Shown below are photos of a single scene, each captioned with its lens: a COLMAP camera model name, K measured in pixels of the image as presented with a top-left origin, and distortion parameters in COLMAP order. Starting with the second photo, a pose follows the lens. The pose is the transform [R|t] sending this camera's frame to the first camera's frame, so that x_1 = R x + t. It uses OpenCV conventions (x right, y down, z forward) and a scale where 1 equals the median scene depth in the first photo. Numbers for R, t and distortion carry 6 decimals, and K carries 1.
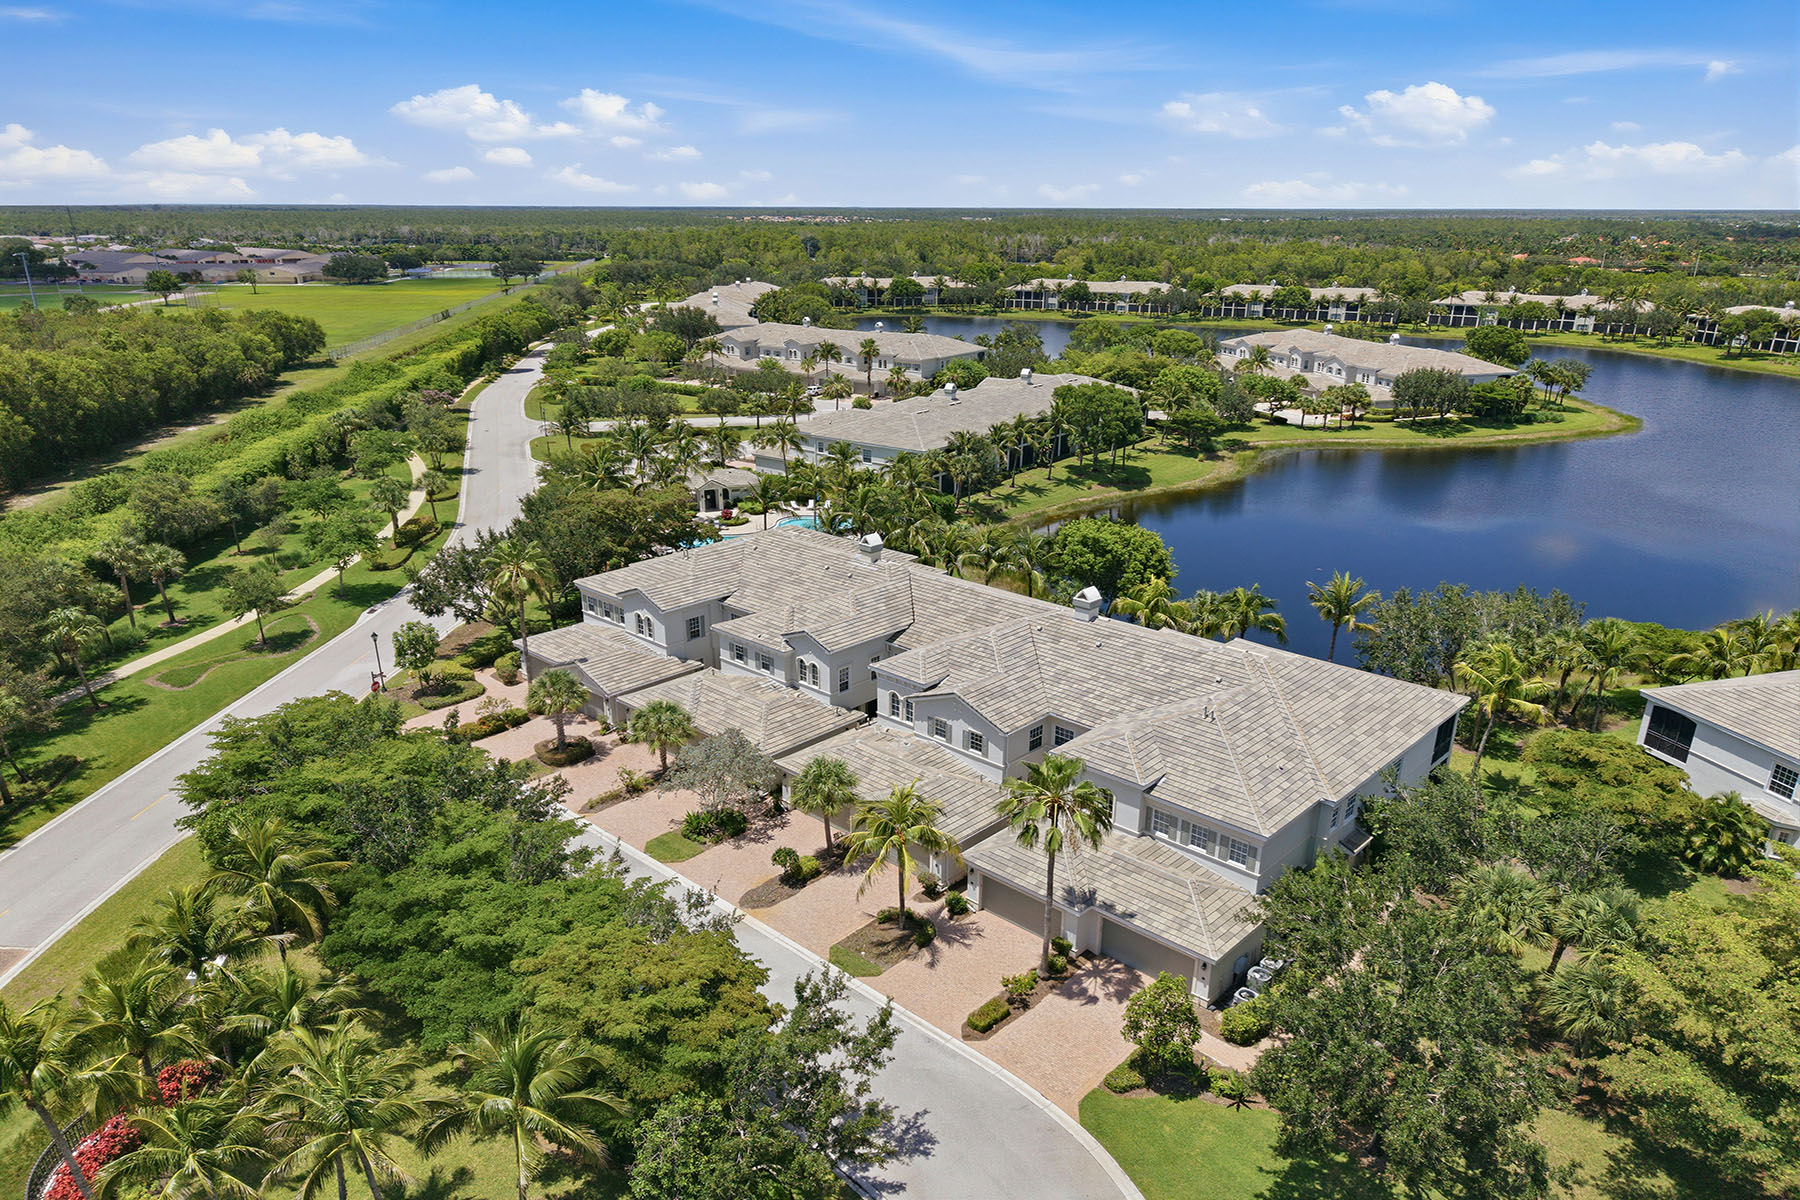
lens RADIAL K [[1209.1, 0, 900.0], [0, 1209.1, 600.0], [0, 0, 1]] dist [0.017309, -0.016720]
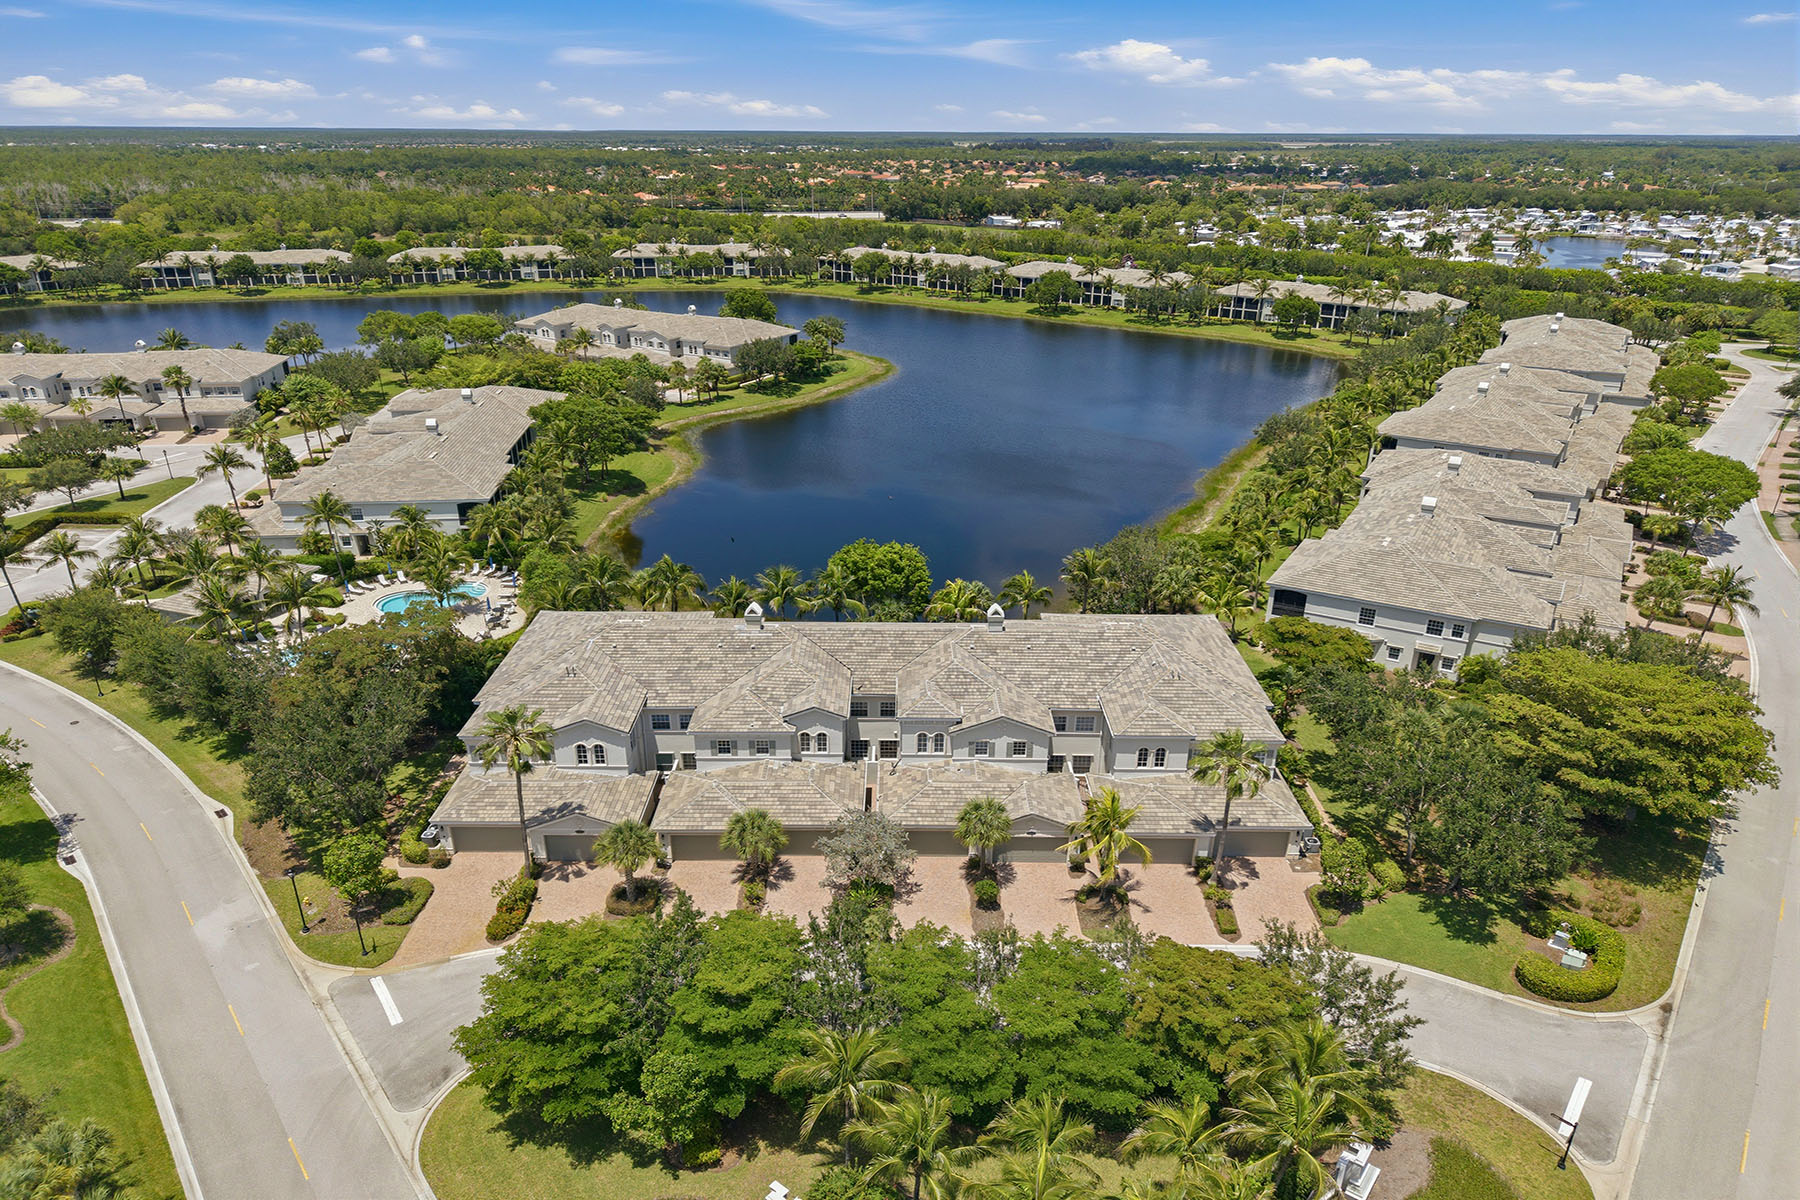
lens RADIAL K [[1209.1, 0, 900.0], [0, 1209.1, 600.0], [0, 0, 1]] dist [0.017309, -0.016720]
pose [[0.735430, -0.243377, 0.632385, -0.138859], [0.207734, 0.969311, 0.131462, -0.039365], [-0.644972, 0.034686, 0.763418, 0.021536]]
